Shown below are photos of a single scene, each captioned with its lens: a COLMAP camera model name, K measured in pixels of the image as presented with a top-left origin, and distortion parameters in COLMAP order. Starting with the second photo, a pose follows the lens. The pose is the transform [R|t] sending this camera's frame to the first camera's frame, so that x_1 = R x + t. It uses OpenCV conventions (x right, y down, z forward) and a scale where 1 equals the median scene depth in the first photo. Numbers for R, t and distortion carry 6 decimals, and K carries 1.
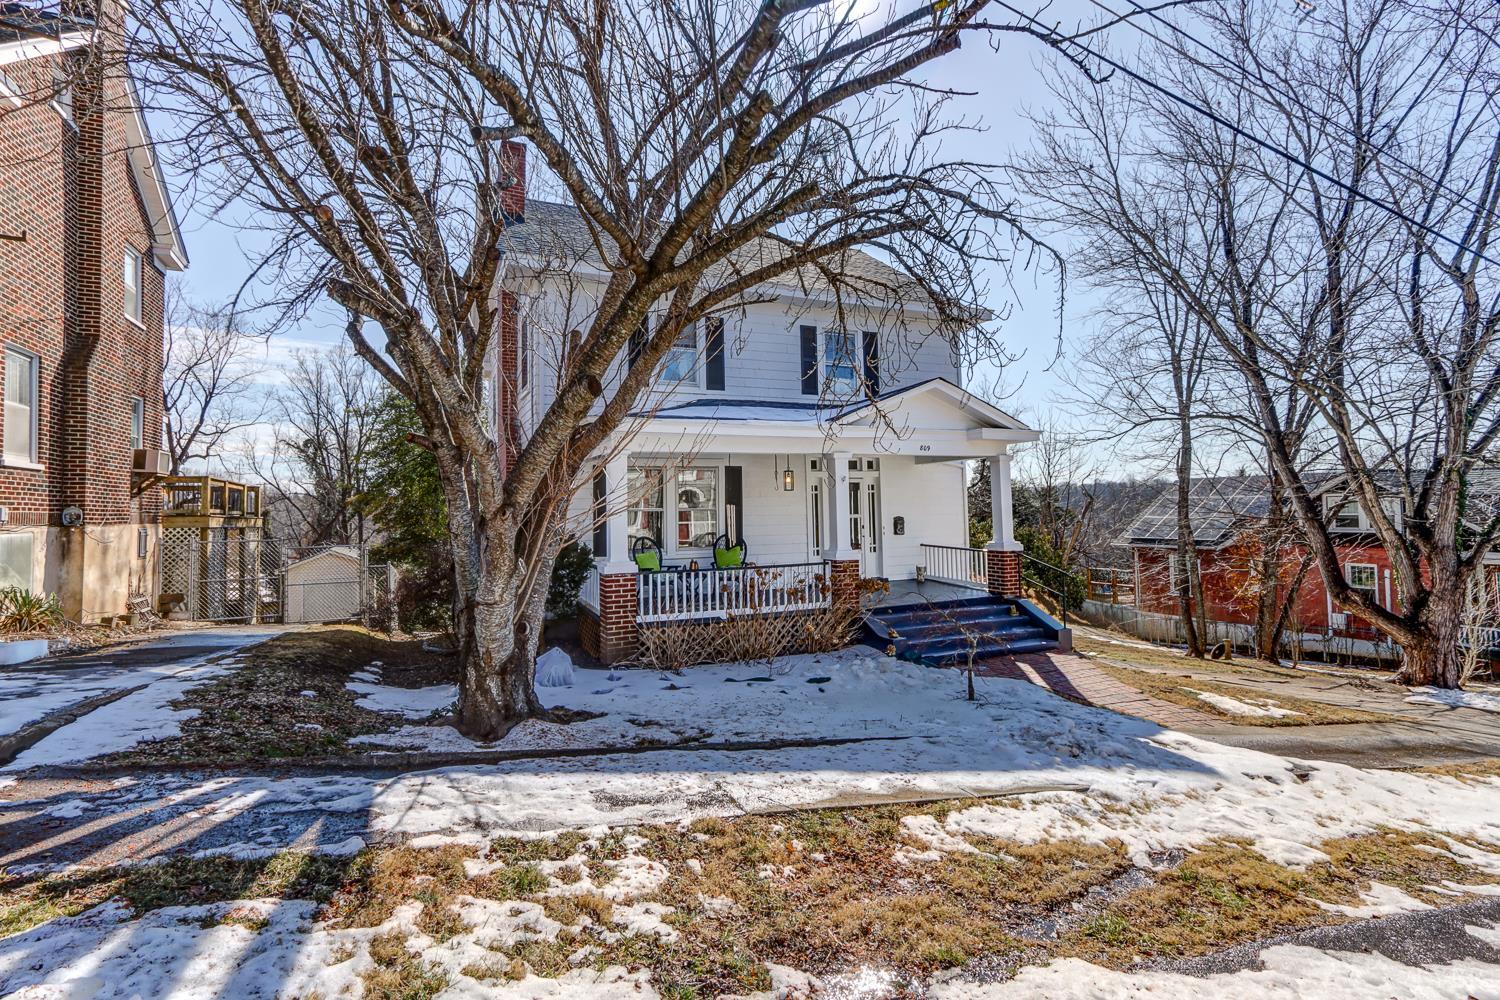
lens RADIAL K [[690.9, 0, 755.2], [0, 690.9, 499.8], [0, 0, 1]] dist [-0.000984, 0.000653]
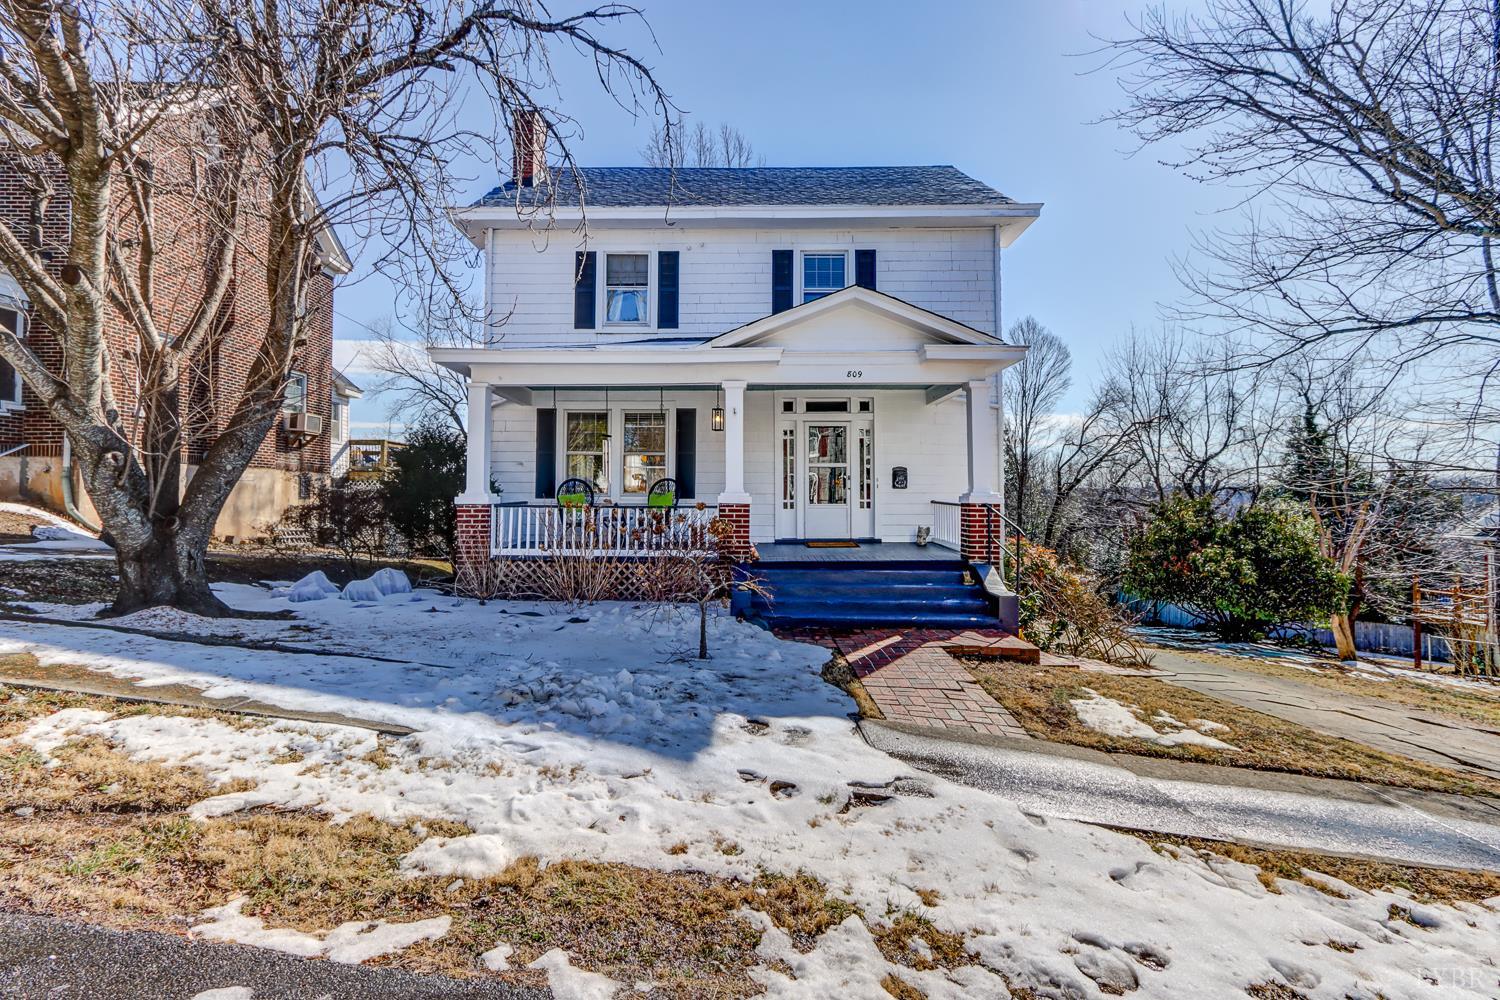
lens RADIAL K [[690.9, 0, 750.8], [0, 690.9, 496.9], [0, 0, 1]] dist [-0.000984, 0.000653]
pose [[0.914795, 0.017762, -0.403528, 0.467423], [-0.011795, 0.999781, 0.017269, 0.058816], [0.403746, -0.011038, 0.914804, 0.191844]]
